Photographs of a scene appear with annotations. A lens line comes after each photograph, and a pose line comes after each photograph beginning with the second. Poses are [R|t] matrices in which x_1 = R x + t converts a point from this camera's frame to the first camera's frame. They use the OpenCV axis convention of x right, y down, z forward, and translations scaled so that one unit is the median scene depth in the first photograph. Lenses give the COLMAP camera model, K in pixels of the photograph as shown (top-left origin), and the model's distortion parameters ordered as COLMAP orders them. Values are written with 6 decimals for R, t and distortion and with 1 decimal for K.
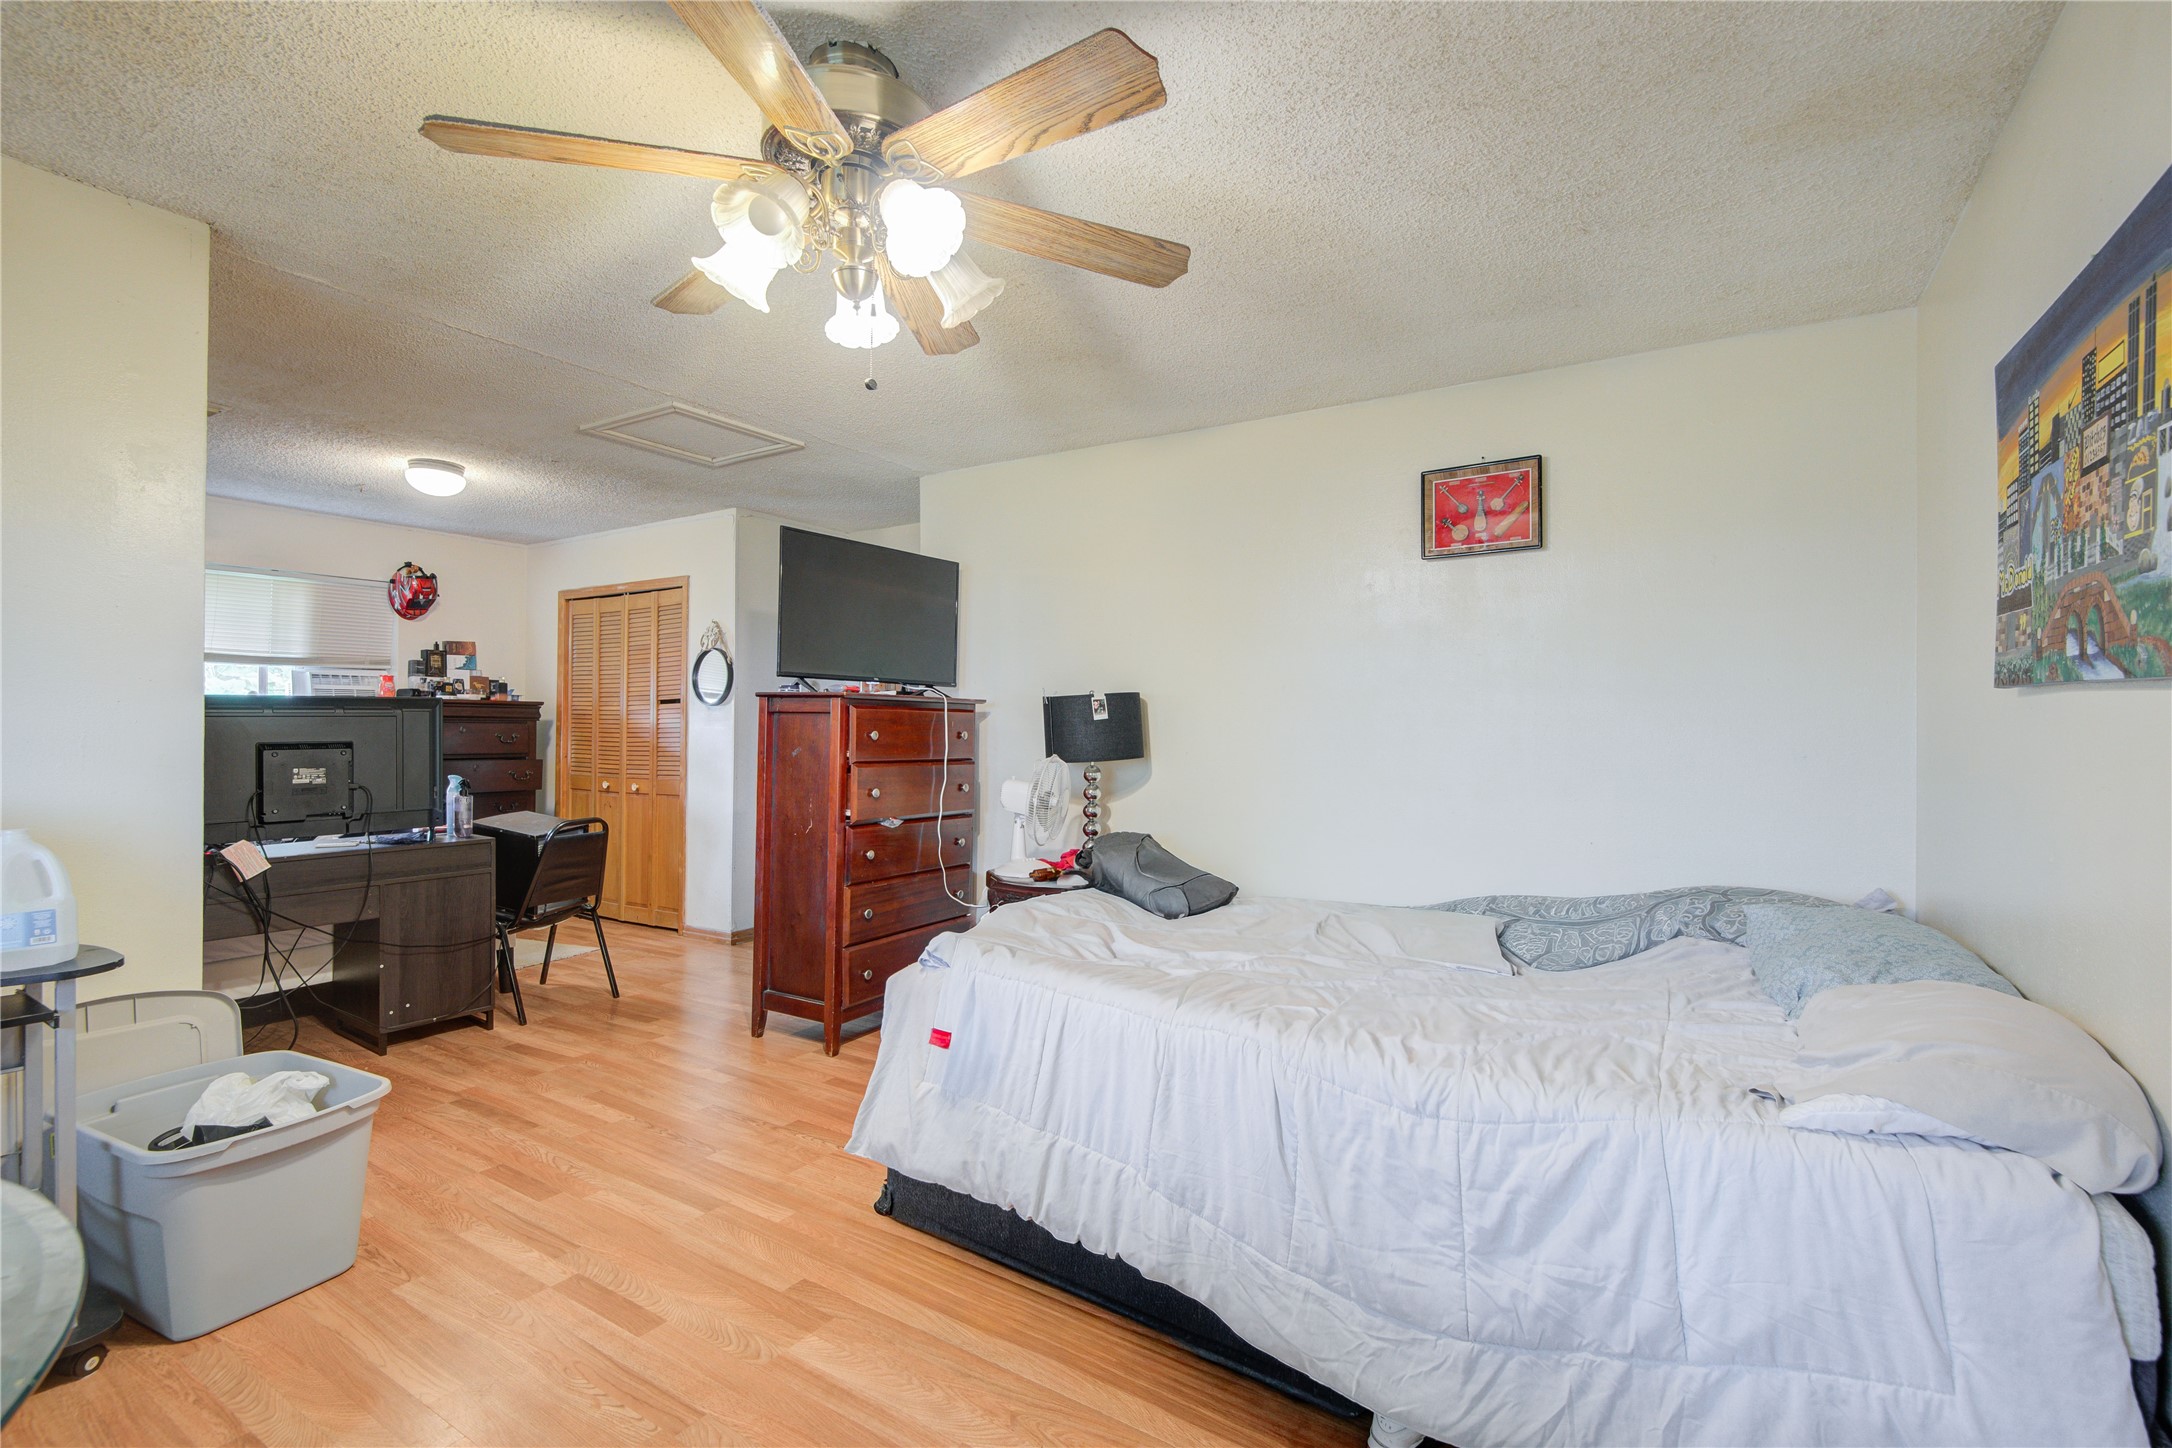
lens RADIAL K [[981.7, 0, 1084.2], [0, 981.7, 716.5], [0, 0, 1]] dist [0.000983, -0.000830]
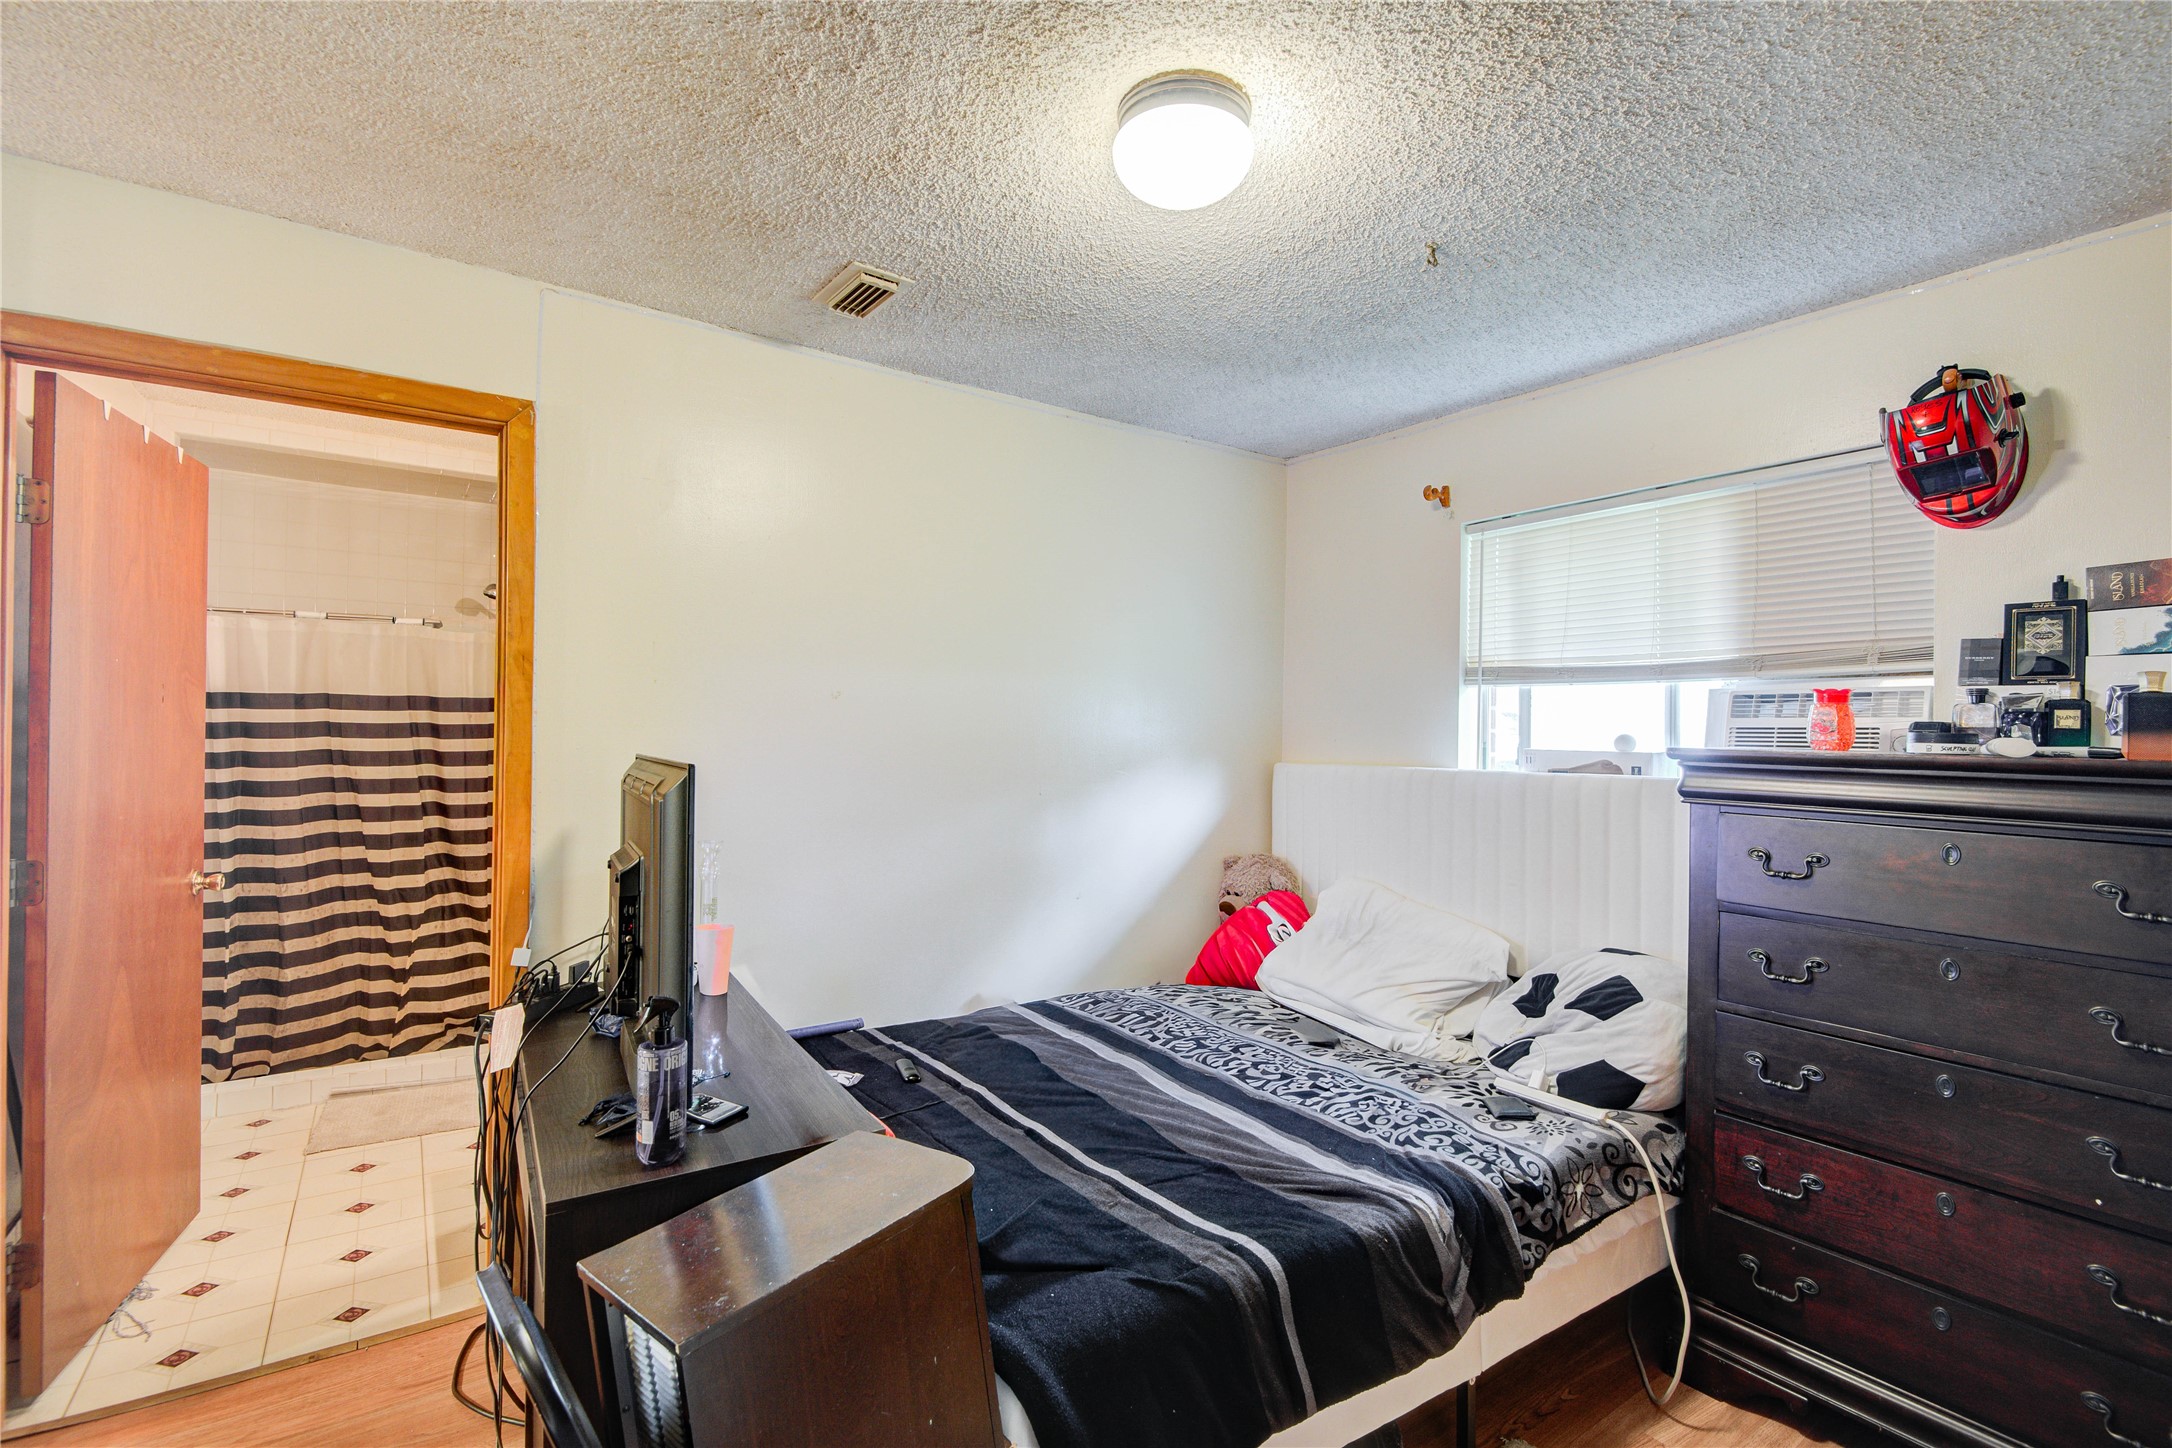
lens RADIAL K [[981.7, 0, 1091.5], [0, 981.7, 728.5], [0, 0, 1]] dist [0.000983, -0.000830]
pose [[-0.408212, -0.016429, -0.912739, -0.236969], [-0.018576, 0.999781, -0.009687, -0.016702], [0.912698, 0.013001, -0.408427, 0.860830]]
